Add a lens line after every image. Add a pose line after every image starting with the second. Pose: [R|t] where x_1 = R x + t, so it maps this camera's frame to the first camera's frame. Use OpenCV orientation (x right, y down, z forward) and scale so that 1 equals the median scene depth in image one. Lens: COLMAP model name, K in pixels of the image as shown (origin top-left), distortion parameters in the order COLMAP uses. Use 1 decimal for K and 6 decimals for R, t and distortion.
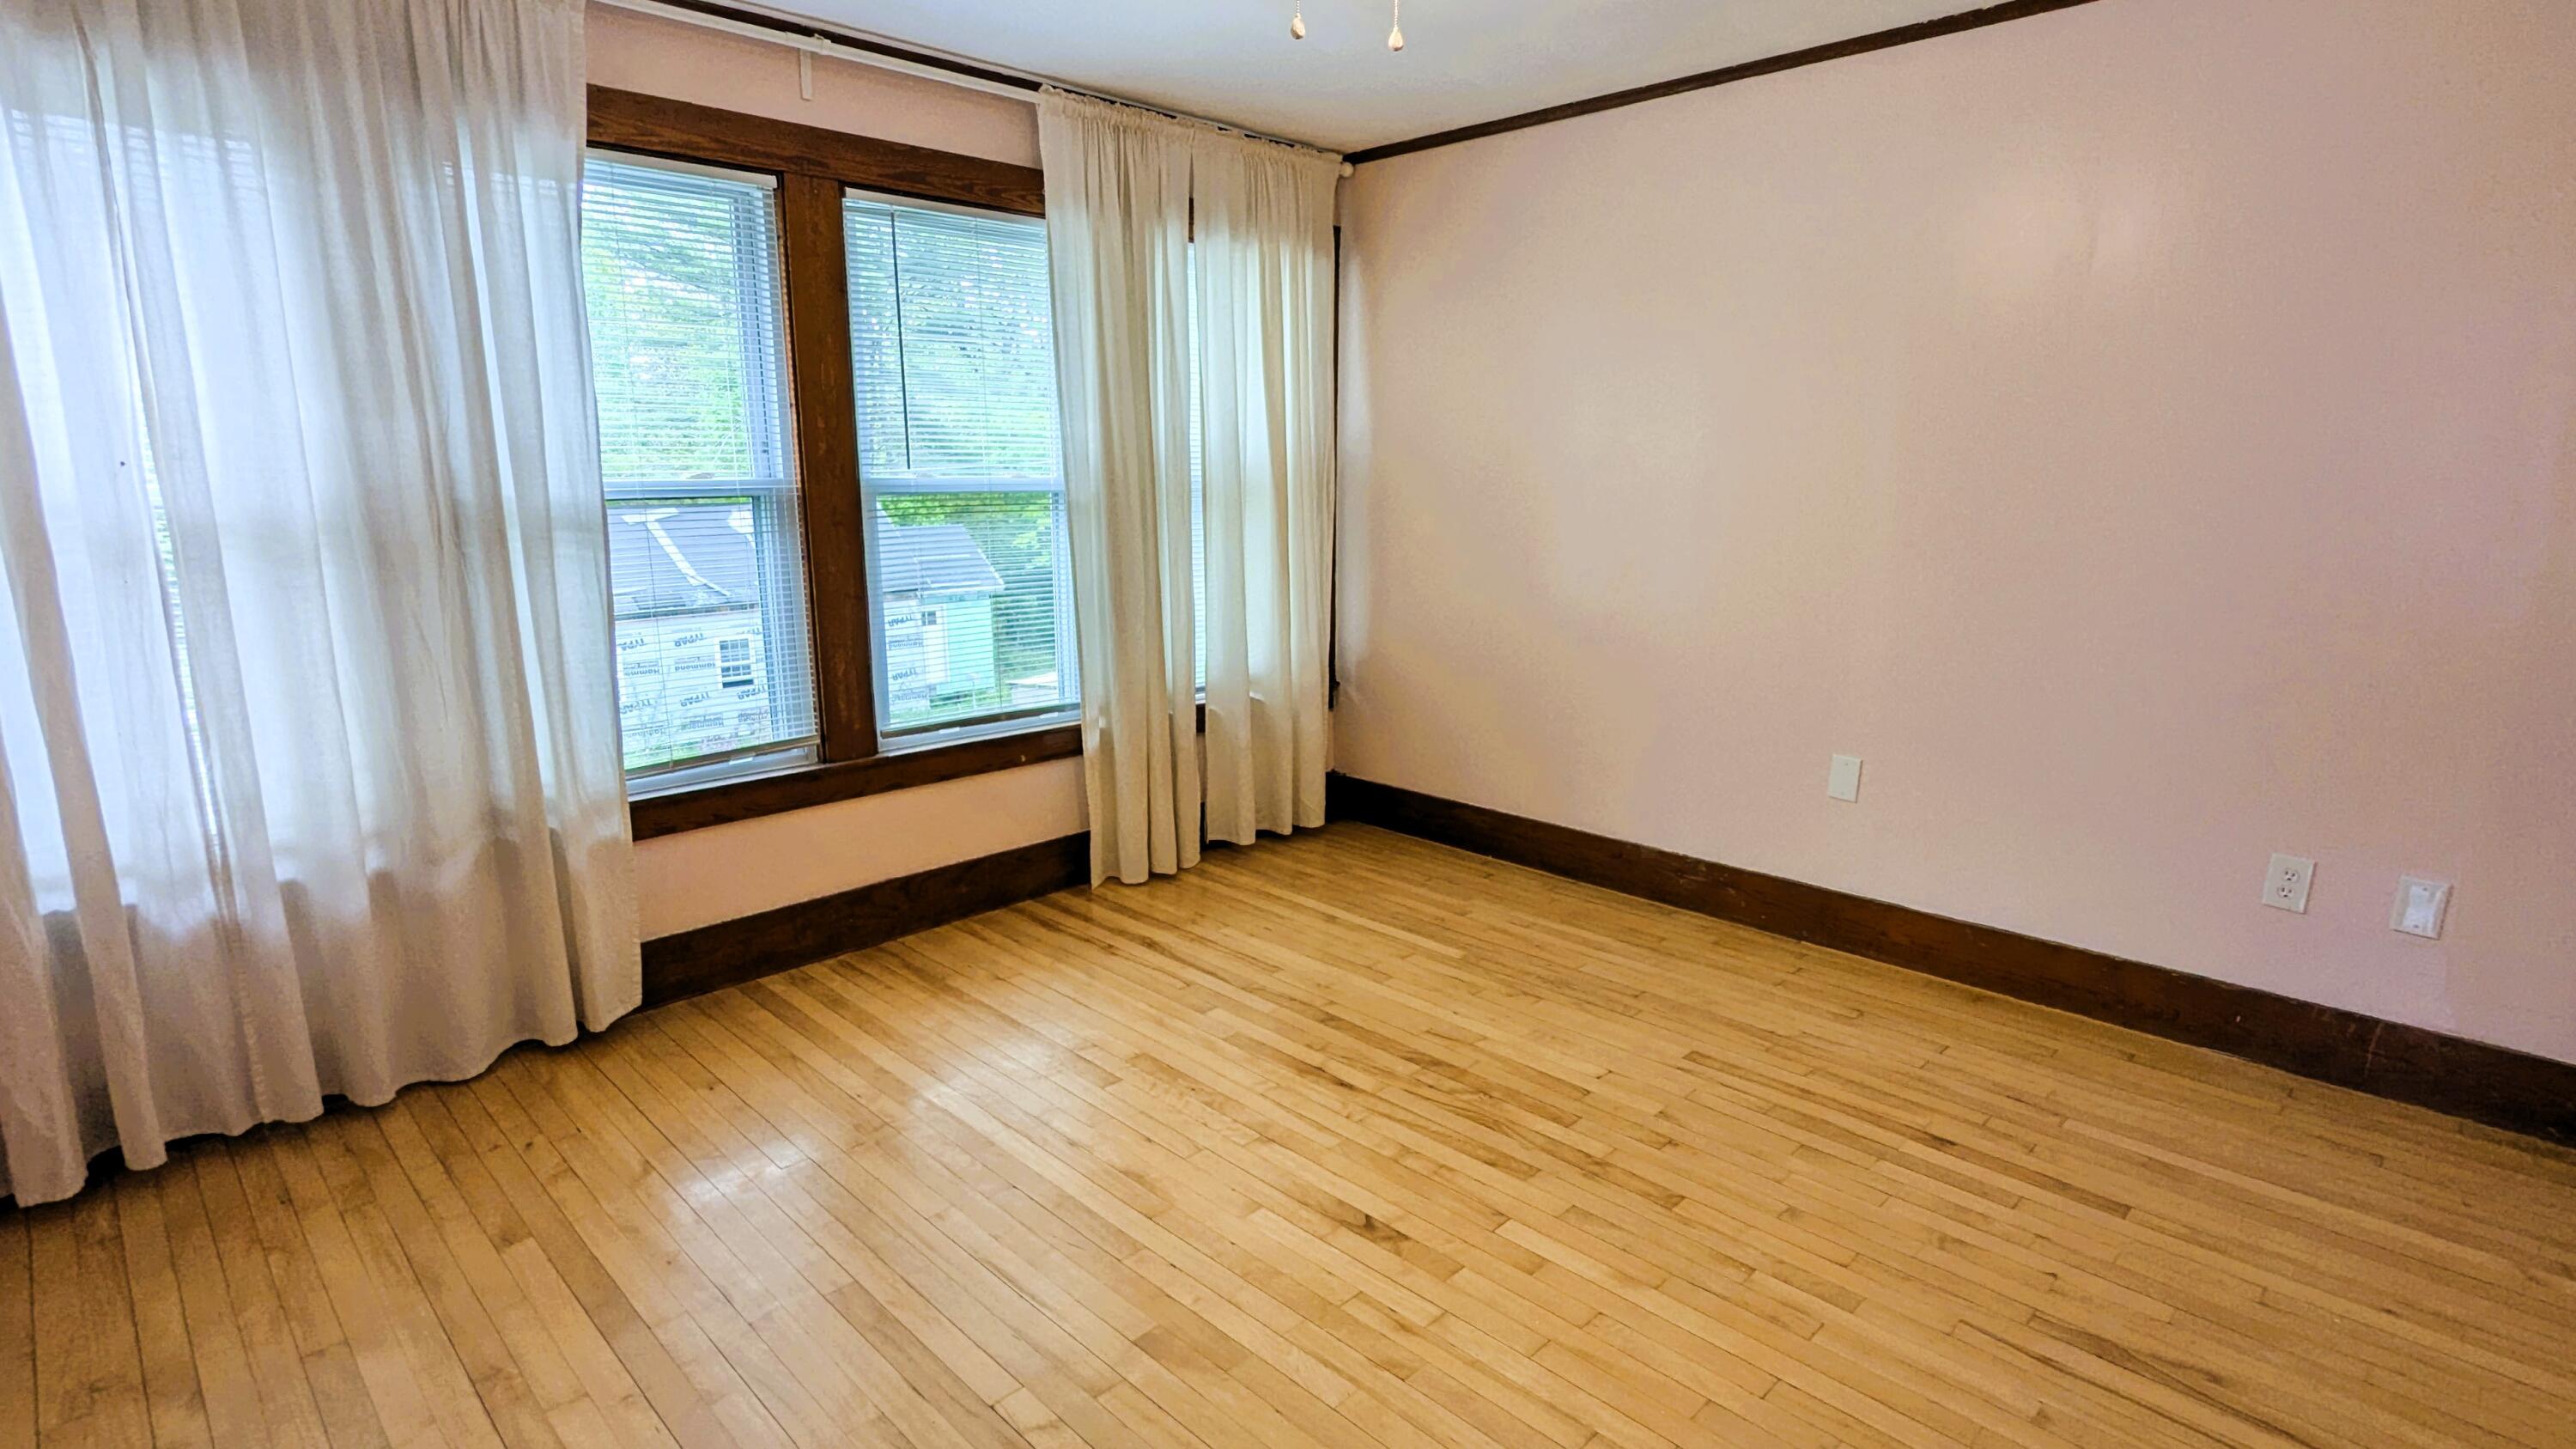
lens RADIAL K [[1274.3, 0, 1287.0], [0, 1274.3, 718.5], [0, 0, 1]] dist [0.000203, 0.000692]
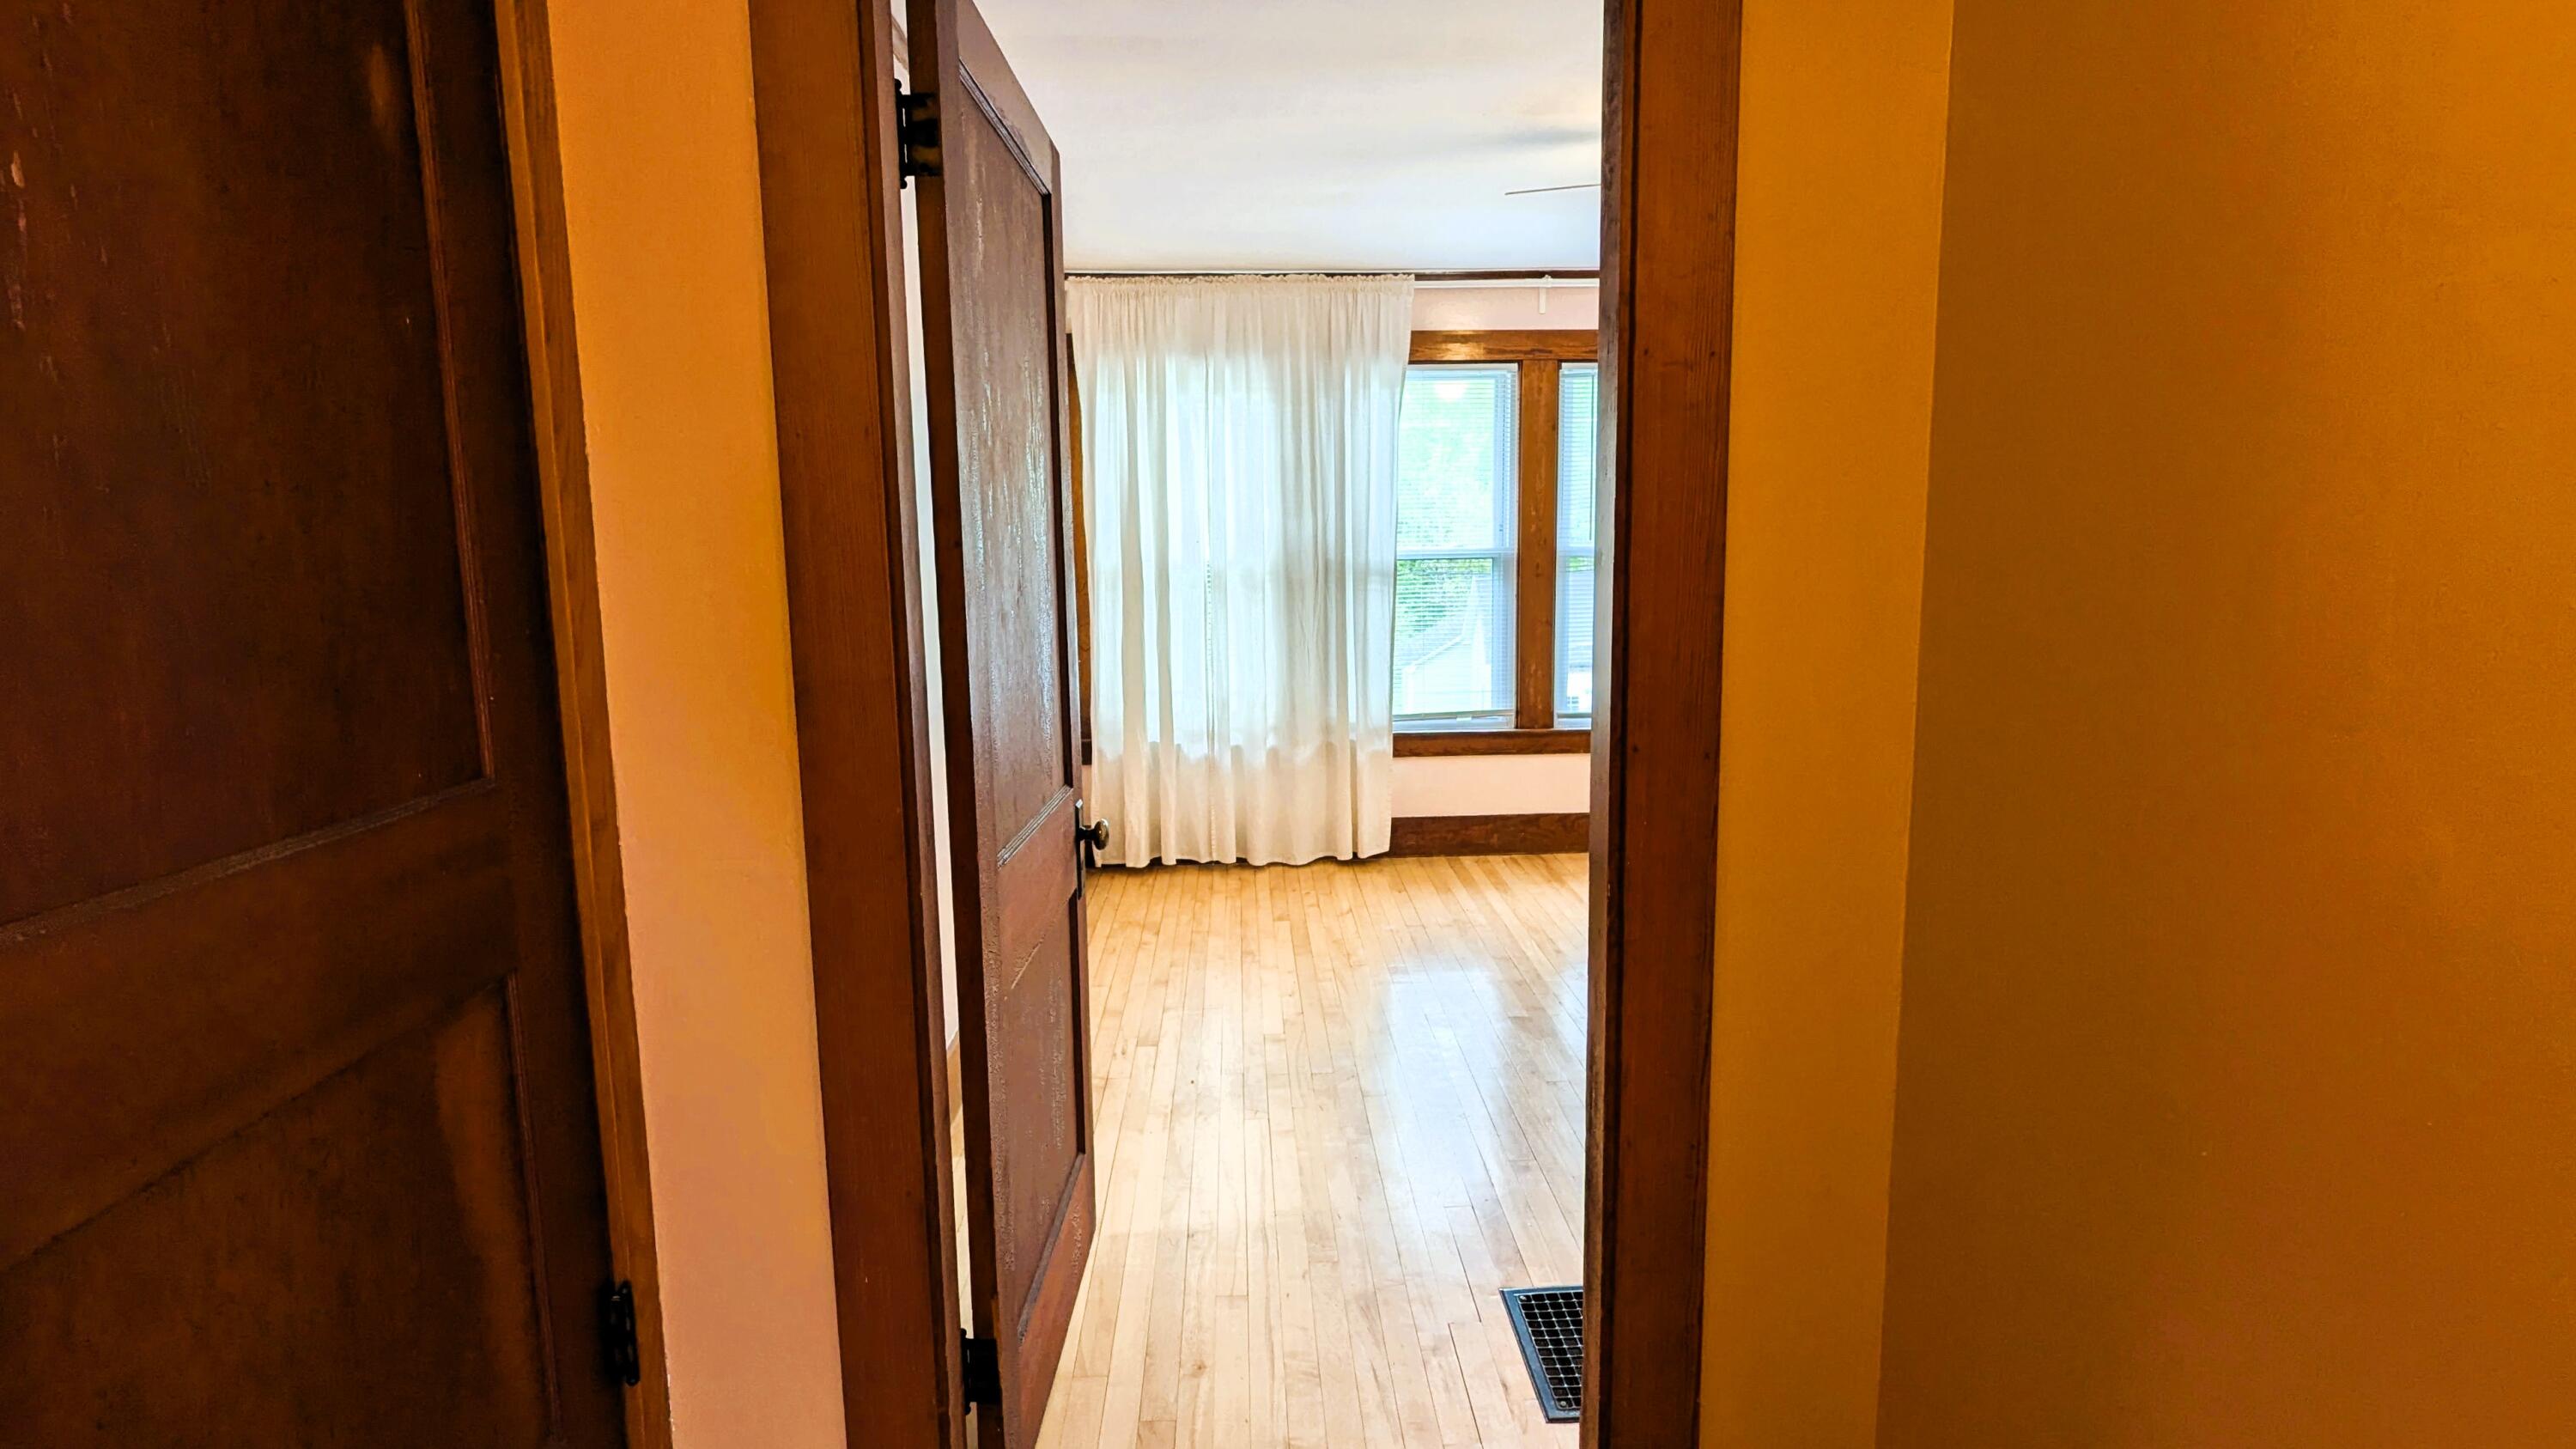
lens RADIAL K [[1274.3, 0, 1287.0], [0, 1274.3, 718.5], [0, 0, 1]] dist [0.000203, 0.000692]
pose [[0.736008, 0.083096, -0.671854, 0.533028], [-0.119826, 0.992759, -0.008482, 0.078449], [0.666284, 0.086749, 0.740635, -0.379103]]
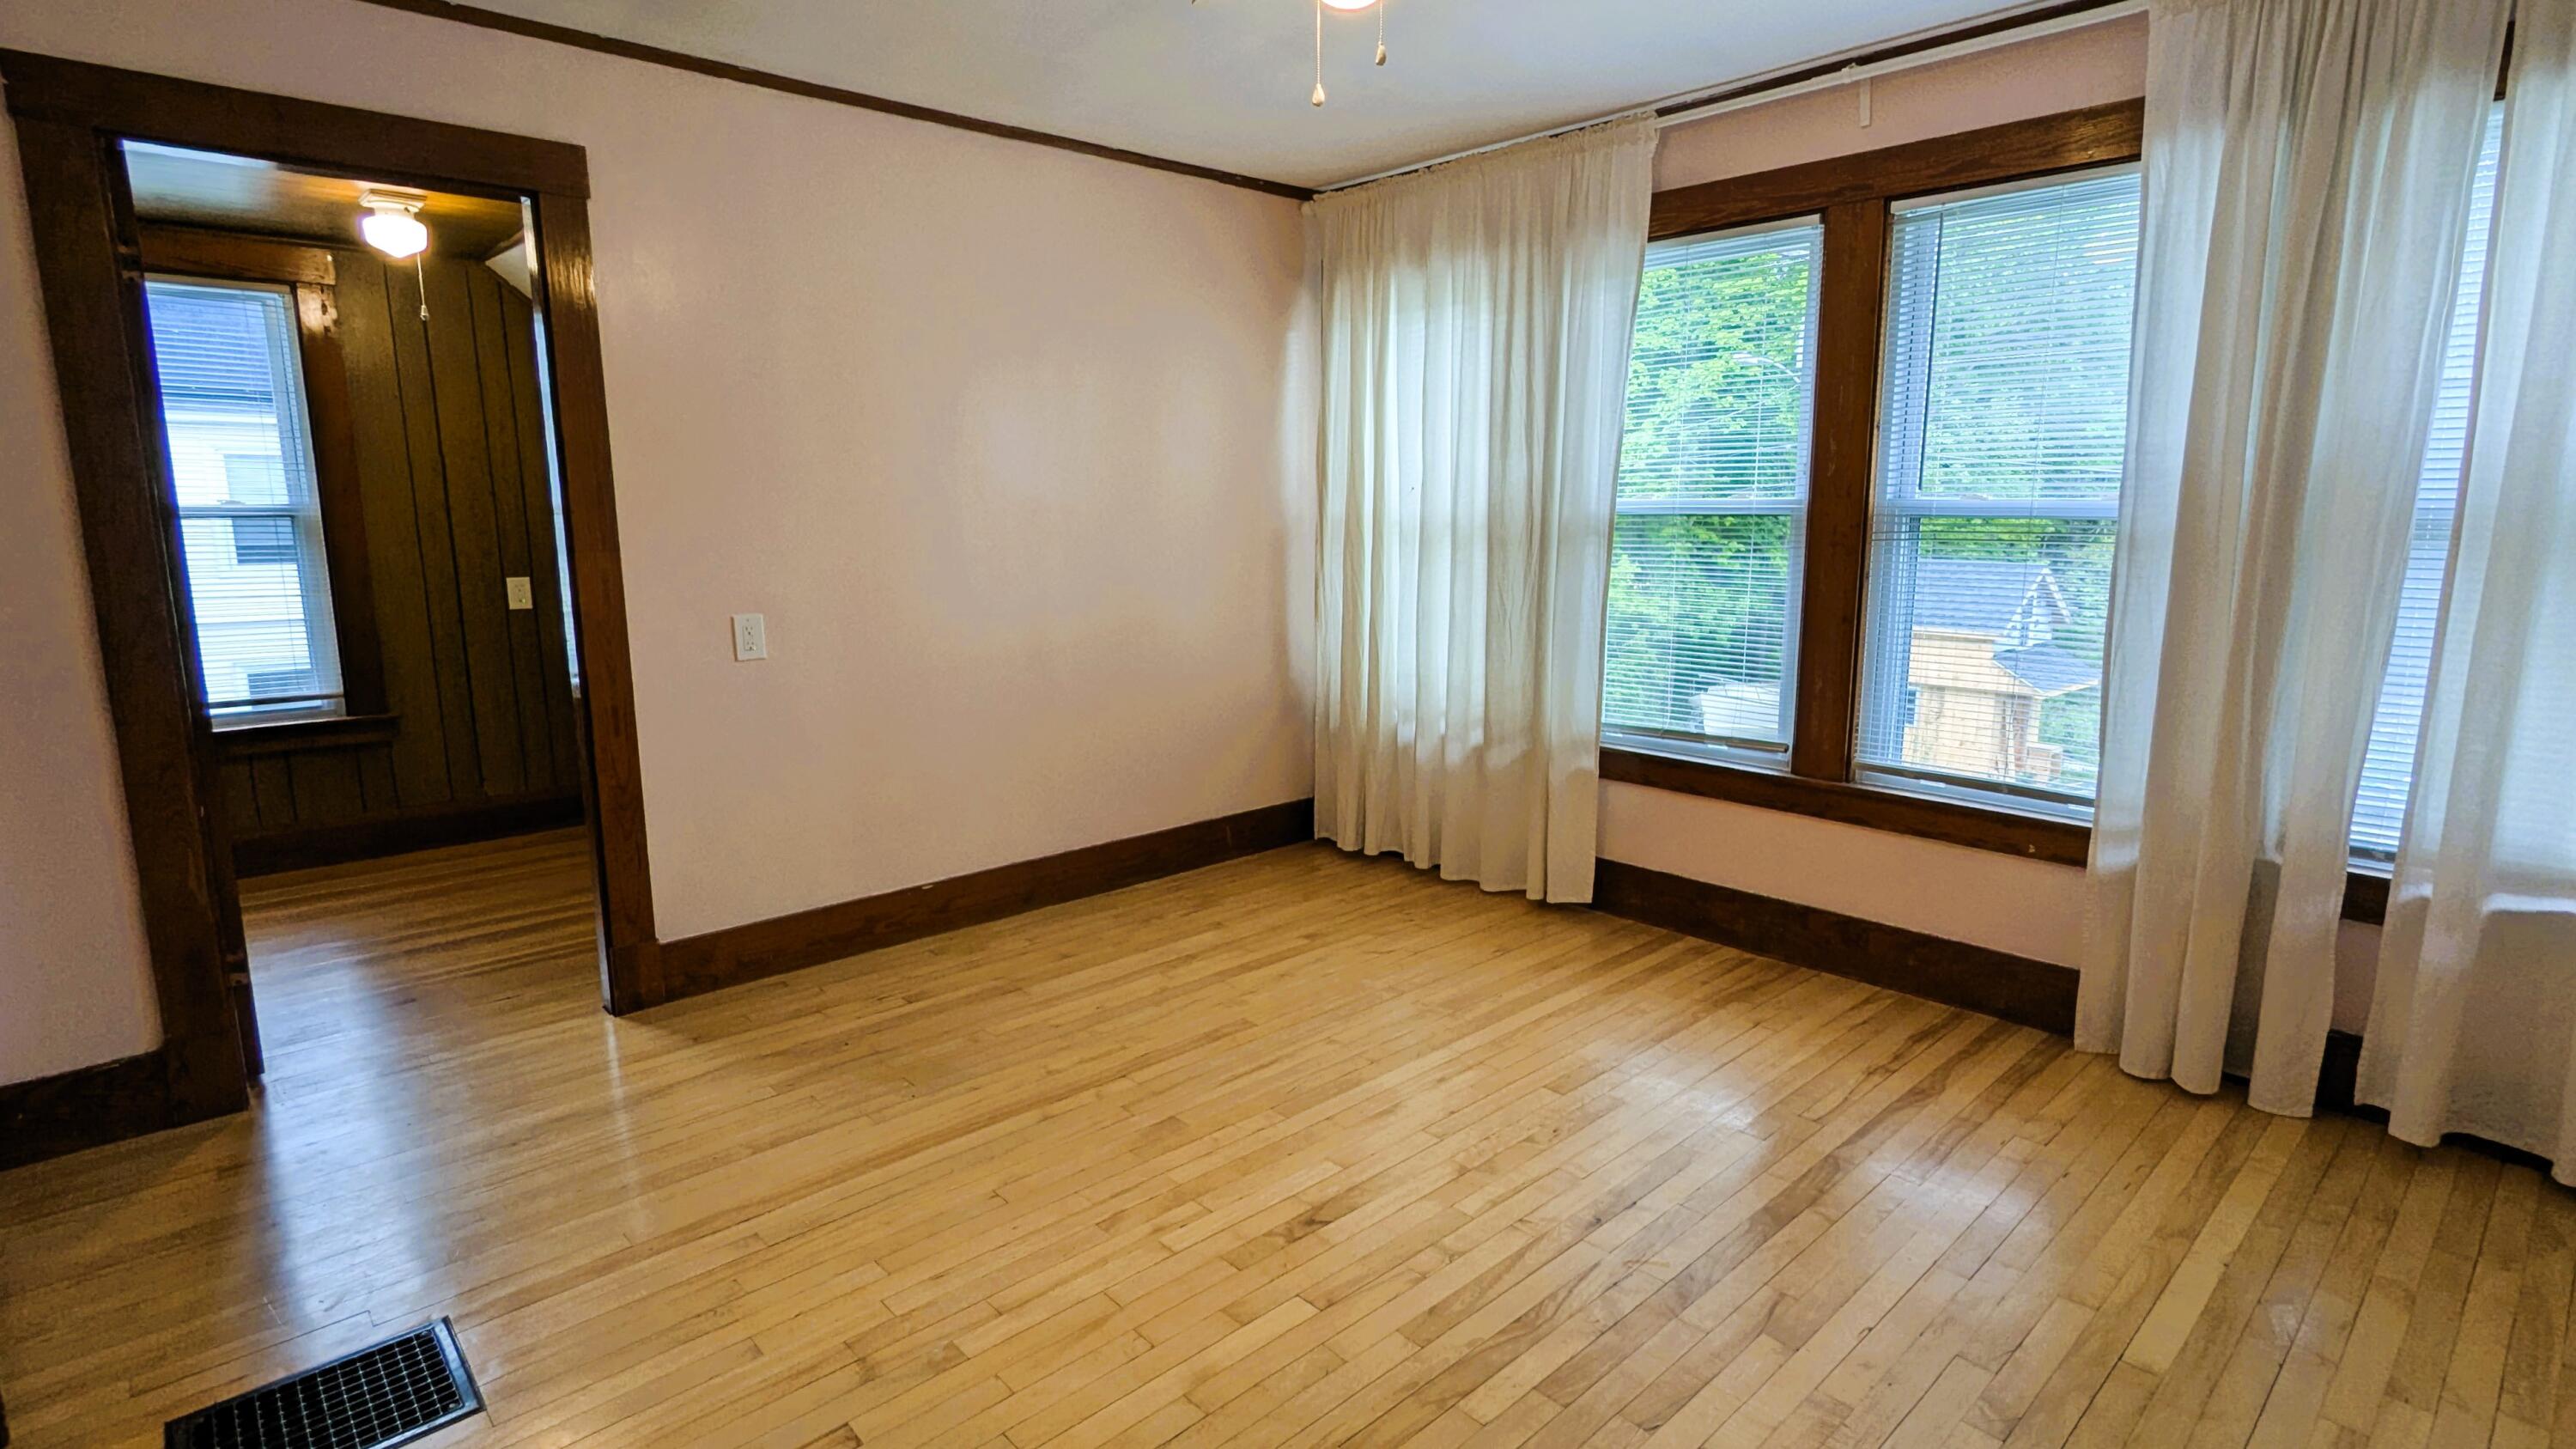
lens RADIAL K [[1274.3, 0, 1287.0], [0, 1274.3, 718.5], [0, 0, 1]] dist [0.000203, 0.000692]
pose [[-0.042741, 0.178993, -0.982922, 0.750590], [-0.190101, 0.964390, 0.183885, -0.136277], [0.980834, 0.194714, -0.007192, 0.675406]]
